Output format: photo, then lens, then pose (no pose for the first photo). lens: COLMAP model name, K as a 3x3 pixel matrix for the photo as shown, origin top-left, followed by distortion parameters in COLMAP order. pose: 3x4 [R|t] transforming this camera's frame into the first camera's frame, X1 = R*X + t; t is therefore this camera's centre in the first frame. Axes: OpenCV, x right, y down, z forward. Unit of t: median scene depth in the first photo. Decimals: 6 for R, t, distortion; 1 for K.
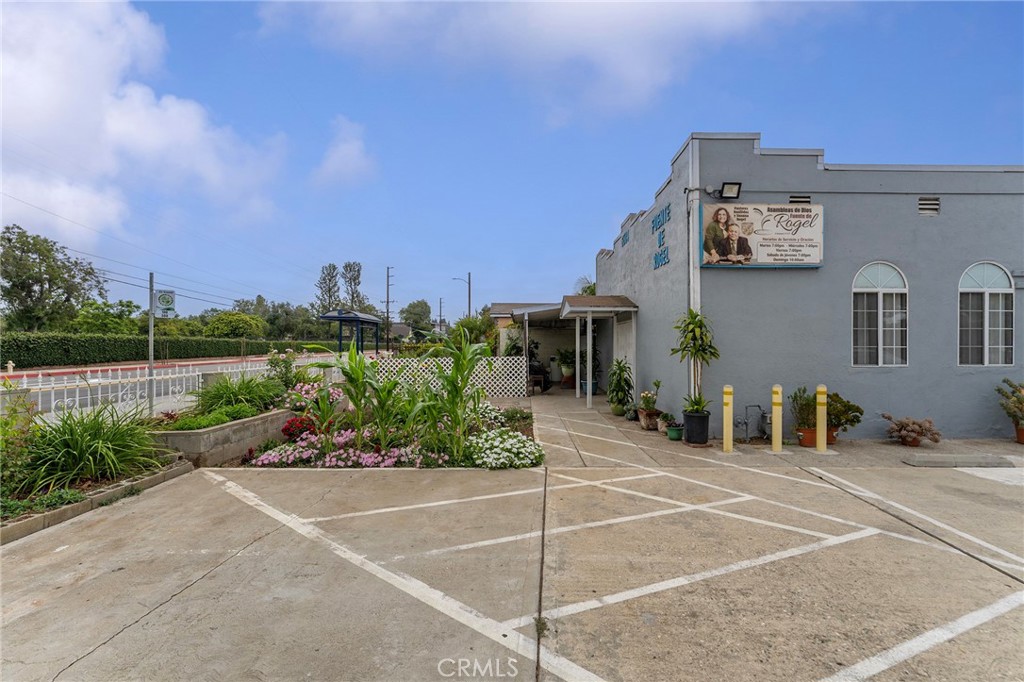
lens RADIAL K [[413.5, 0, 503.6], [0, 413.5, 345.6], [0, 0, 1]] dist [-0.008540, -0.000395]
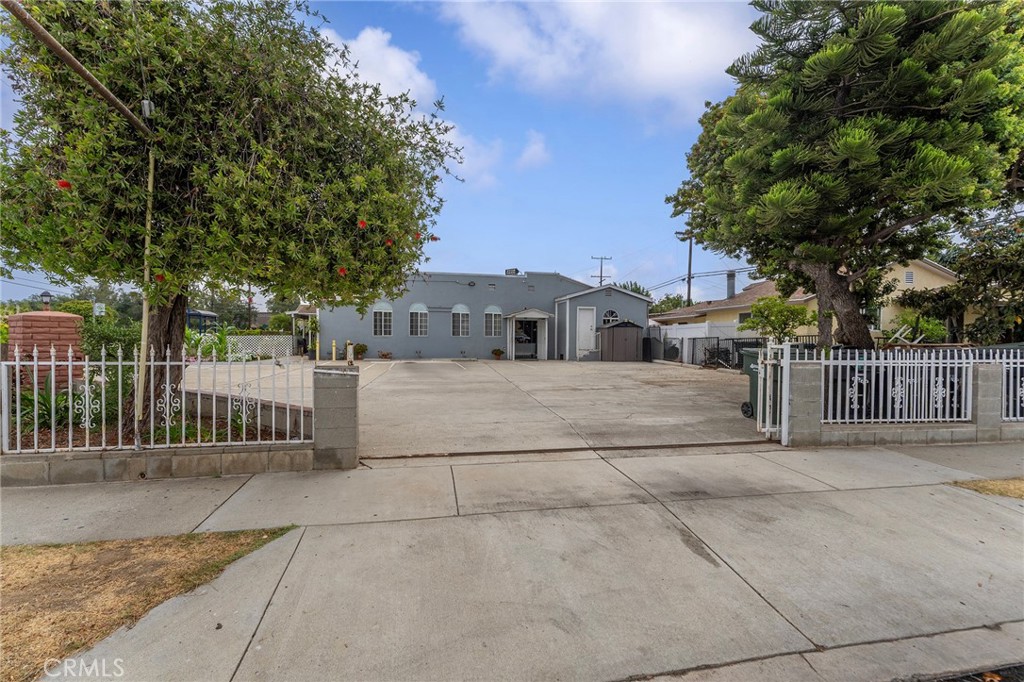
lens RADIAL K [[439.3, 0, 514.2], [0, 439.3, 338.1], [0, 0, 1]] dist [-0.002007, -0.000810]
pose [[0.975349, 0.004077, 0.220631, 0.209391], [-0.004245, 0.999991, 0.000284, 0.011429], [-0.220628, -0.001214, 0.975357, -0.439456]]
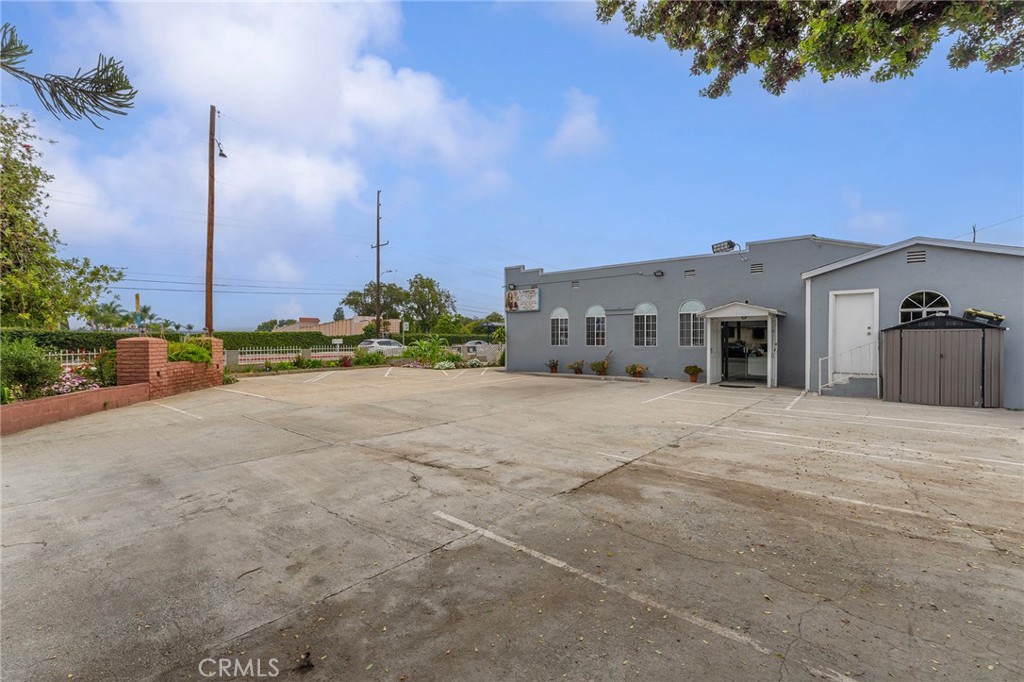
lens RADIAL K [[439.3, 0, 531.1], [0, 439.3, 339.2], [0, 0, 1]] dist [-0.002007, -0.000810]
pose [[0.783052, -0.004018, -0.621943, 0.467559], [0.002913, 0.999992, -0.002793, 0.002508], [0.621949, 0.000375, 0.783057, -0.249062]]
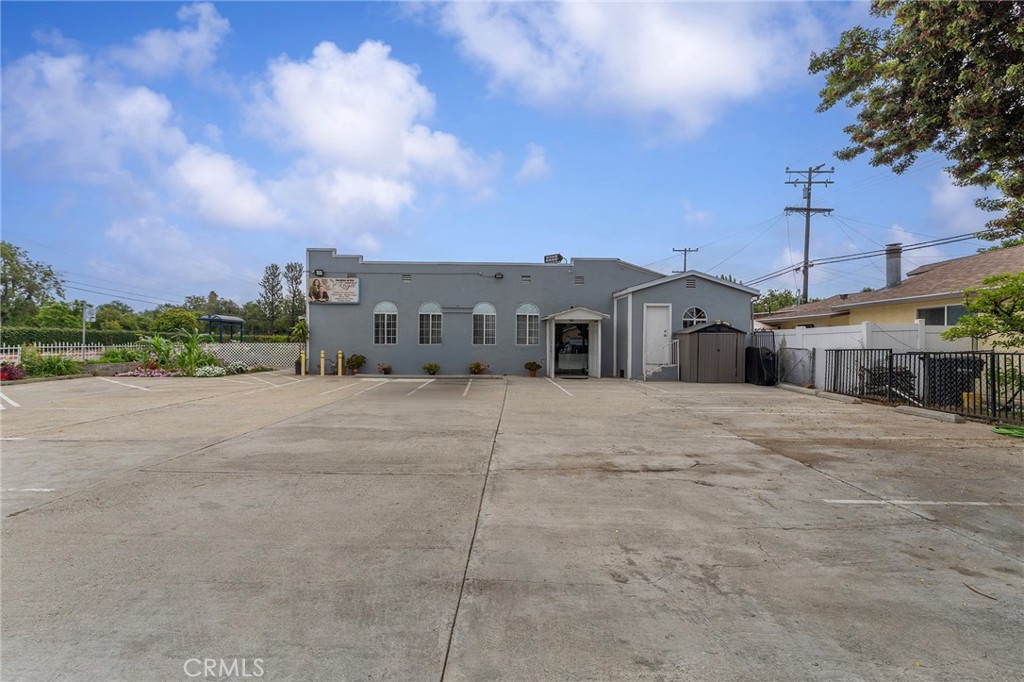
lens RADIAL K [[439.3, 0, 498.2], [0, 439.3, 337.8], [0, 0, 1]] dist [-0.002007, -0.000810]
pose [[0.999912, 0.004991, 0.012259, 0.282401], [-0.004880, 0.999947, -0.009057, 0.005803], [-0.012303, 0.008996, 0.999884, -0.291183]]
